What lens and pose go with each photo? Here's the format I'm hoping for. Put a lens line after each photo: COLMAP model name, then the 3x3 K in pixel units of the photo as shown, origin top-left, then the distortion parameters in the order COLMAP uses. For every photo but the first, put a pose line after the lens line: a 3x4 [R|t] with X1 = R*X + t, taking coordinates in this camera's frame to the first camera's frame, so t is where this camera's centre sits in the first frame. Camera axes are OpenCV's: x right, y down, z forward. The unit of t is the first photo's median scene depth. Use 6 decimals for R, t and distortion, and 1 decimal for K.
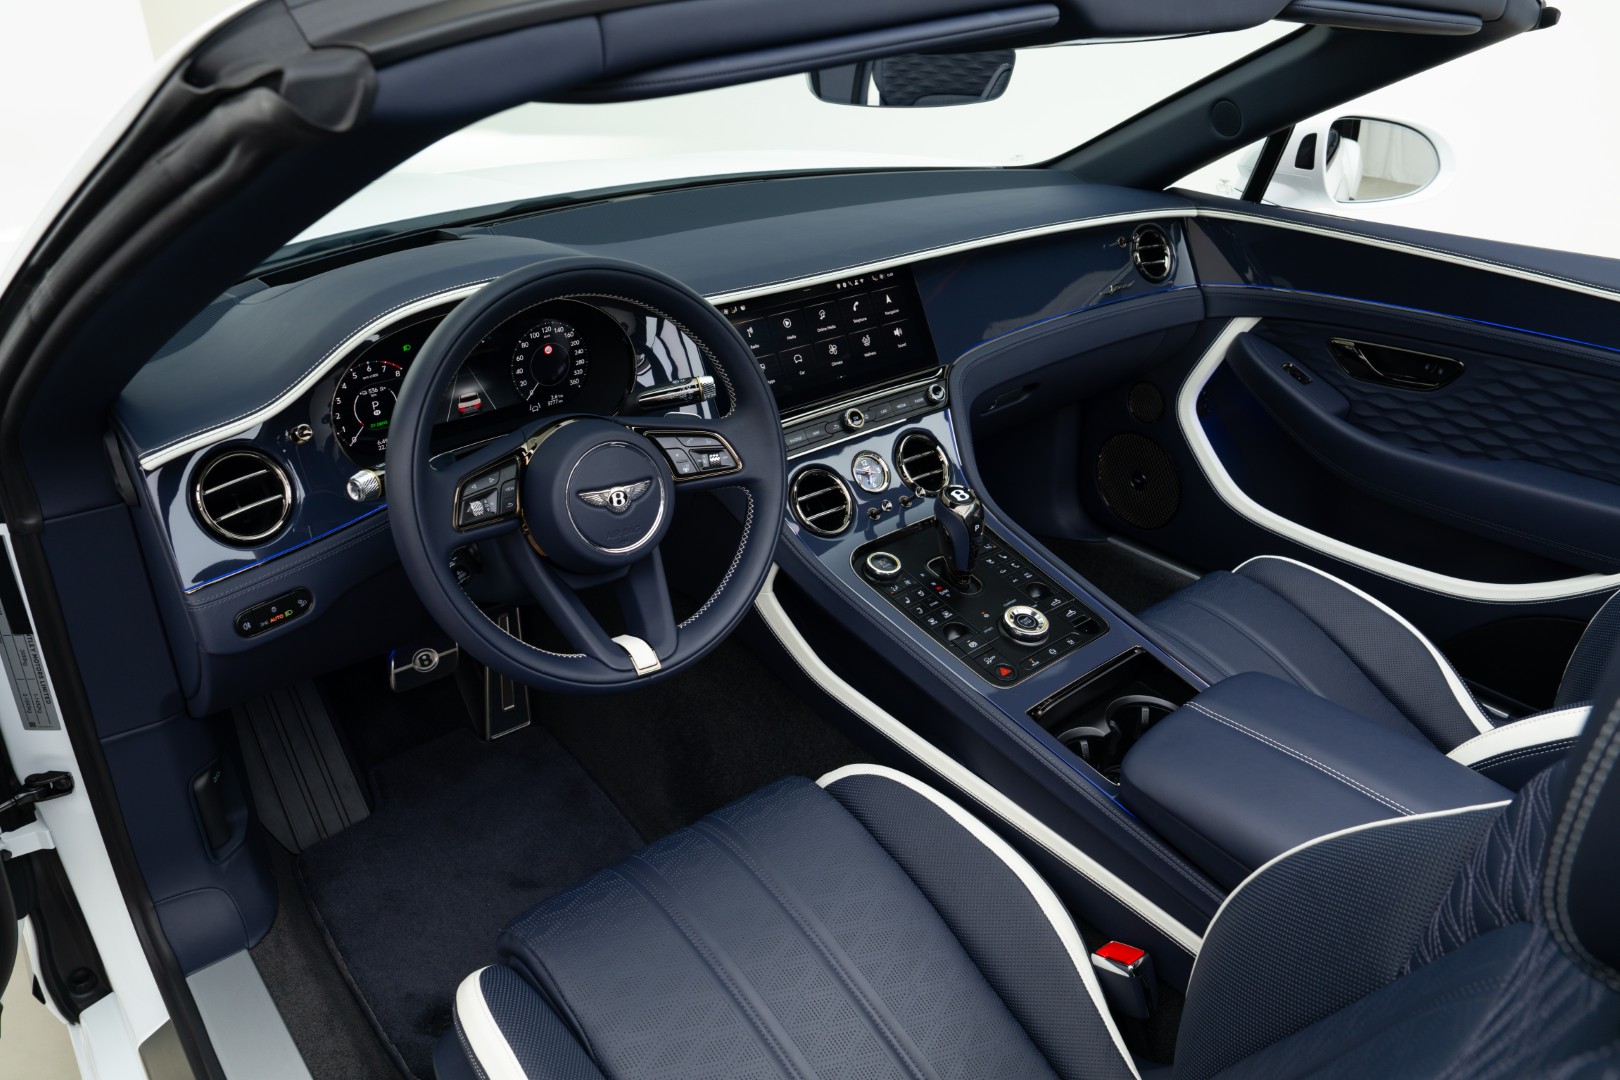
lens RADIAL K [[1193.7, 0, 812.7], [0, 1193.7, 545.6], [0, 0, 1]] dist [-0.062907, 0.045733]
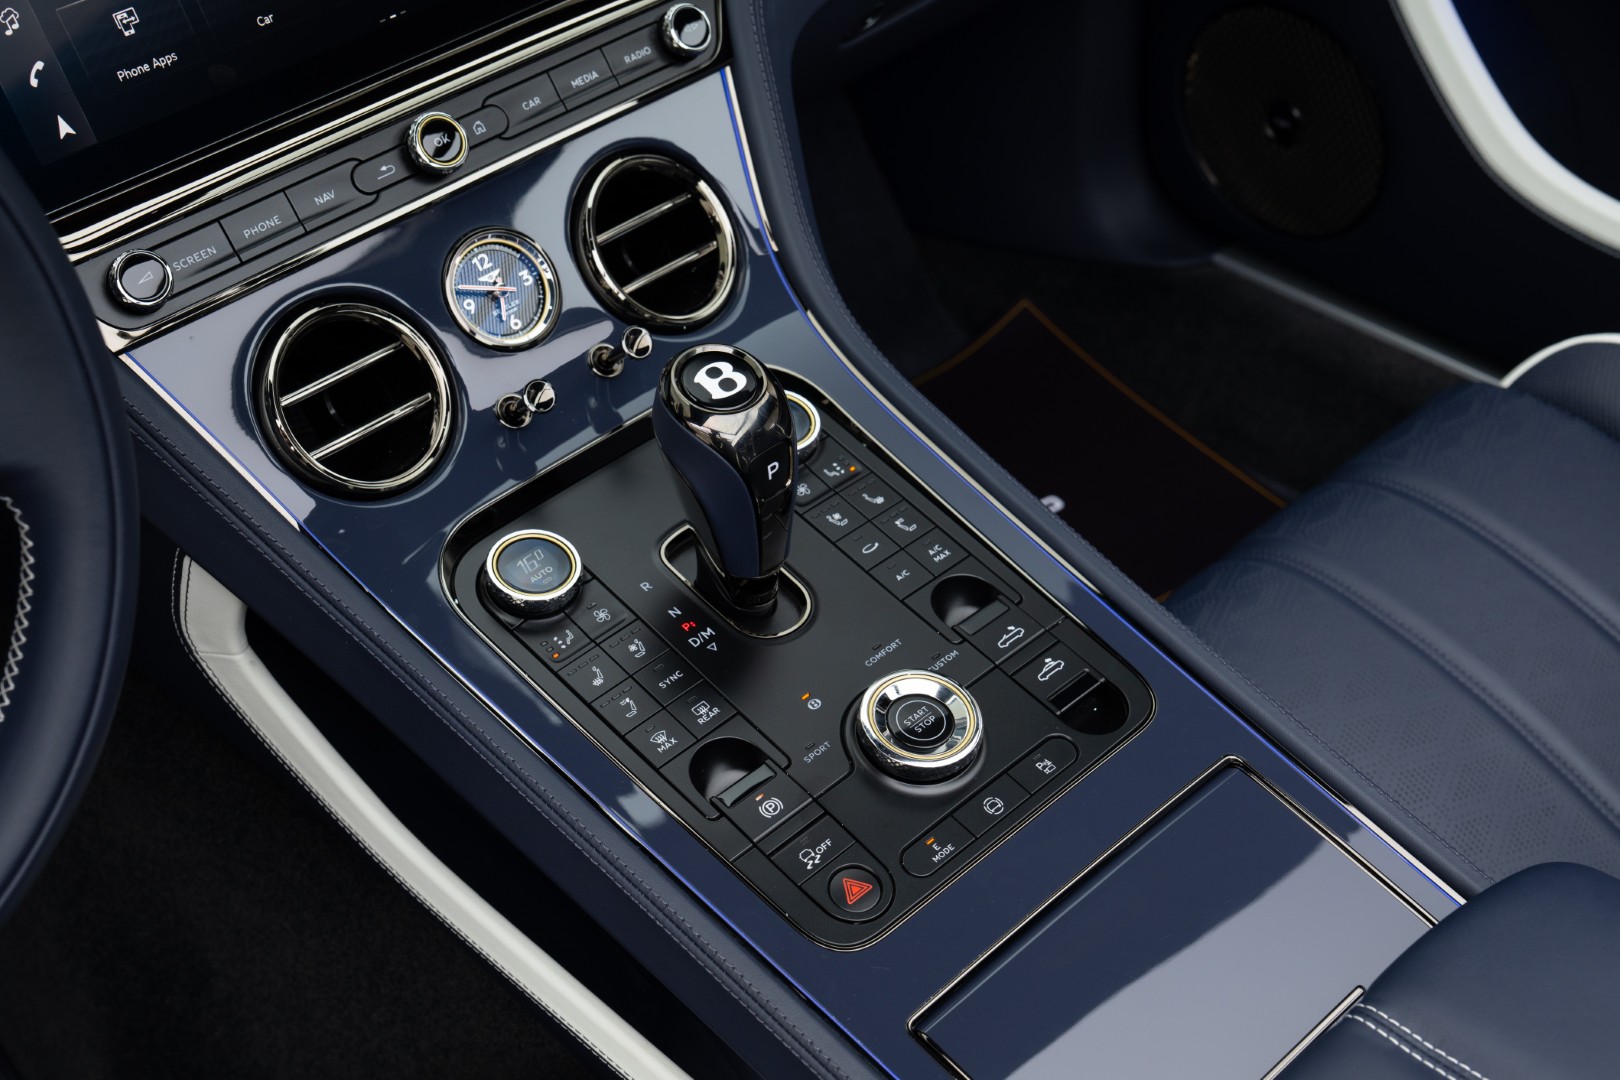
lens RADIAL K [[1998.1, 0, 815.6], [0, 1998.1, 545.1], [0, 0, 1]] dist [0.090024, 0.000000]
pose [[0.997684, -0.067946, -0.003294, 0.142876], [0.066656, 0.966782, 0.246756, -0.132189], [-0.013582, -0.246404, 0.969072, 0.393435]]
